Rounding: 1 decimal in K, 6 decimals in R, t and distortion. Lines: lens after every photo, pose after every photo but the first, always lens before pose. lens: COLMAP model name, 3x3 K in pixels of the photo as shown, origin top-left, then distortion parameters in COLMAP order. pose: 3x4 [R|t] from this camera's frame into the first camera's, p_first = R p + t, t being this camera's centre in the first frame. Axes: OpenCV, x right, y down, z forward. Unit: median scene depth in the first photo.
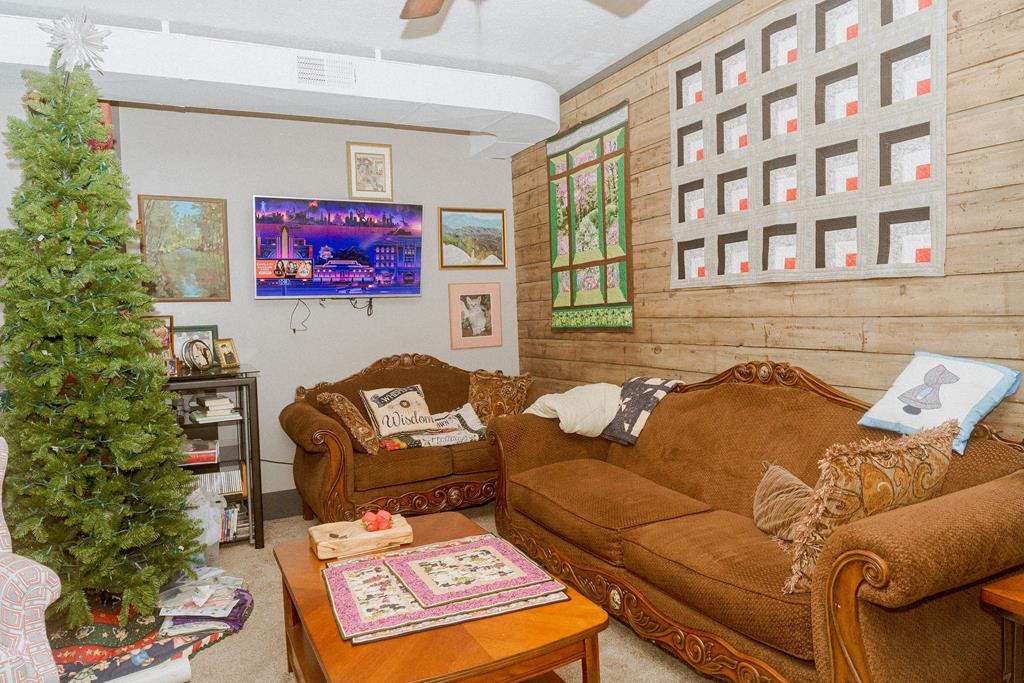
lens RADIAL K [[680.6, 0, 515.0], [0, 680.6, 343.0], [0, 0, 1]] dist [-0.008177, -0.007636]
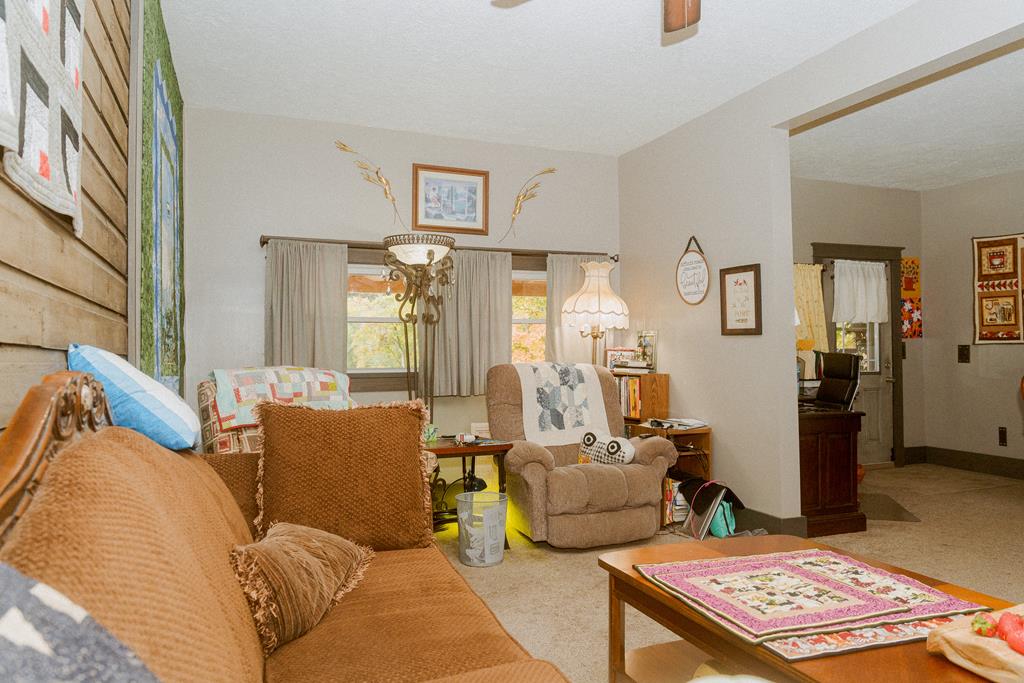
lens RADIAL K [[680.6, 0, 515.0], [0, 680.6, 343.0], [0, 0, 1]] dist [-0.008177, -0.007636]
pose [[-0.995220, 0.050937, 0.083324, 0.135923], [0.053681, 0.998076, 0.031025, 0.015285], [-0.081583, 0.035349, -0.996039, 1.778272]]
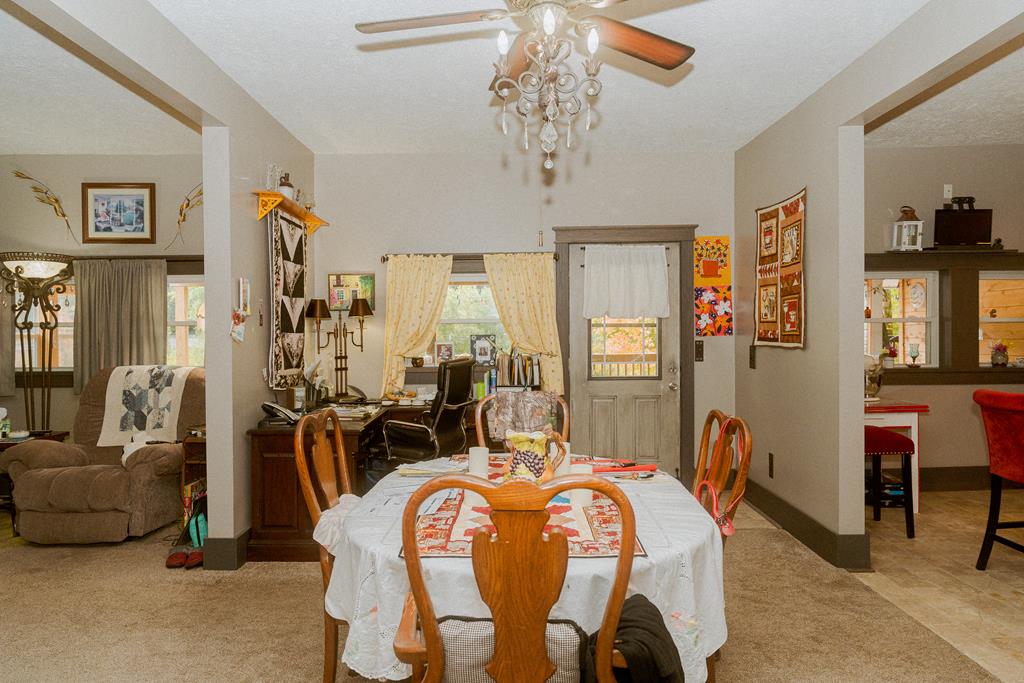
lens RADIAL K [[680.6, 0, 515.0], [0, 680.6, 343.0], [0, 0, 1]] dist [-0.008177, -0.007636]
pose [[-0.899678, 0.040602, 0.434661, -1.842543], [0.065814, 0.996901, 0.043102, 0.055697], [-0.431564, 0.067385, -0.899562, 1.133741]]
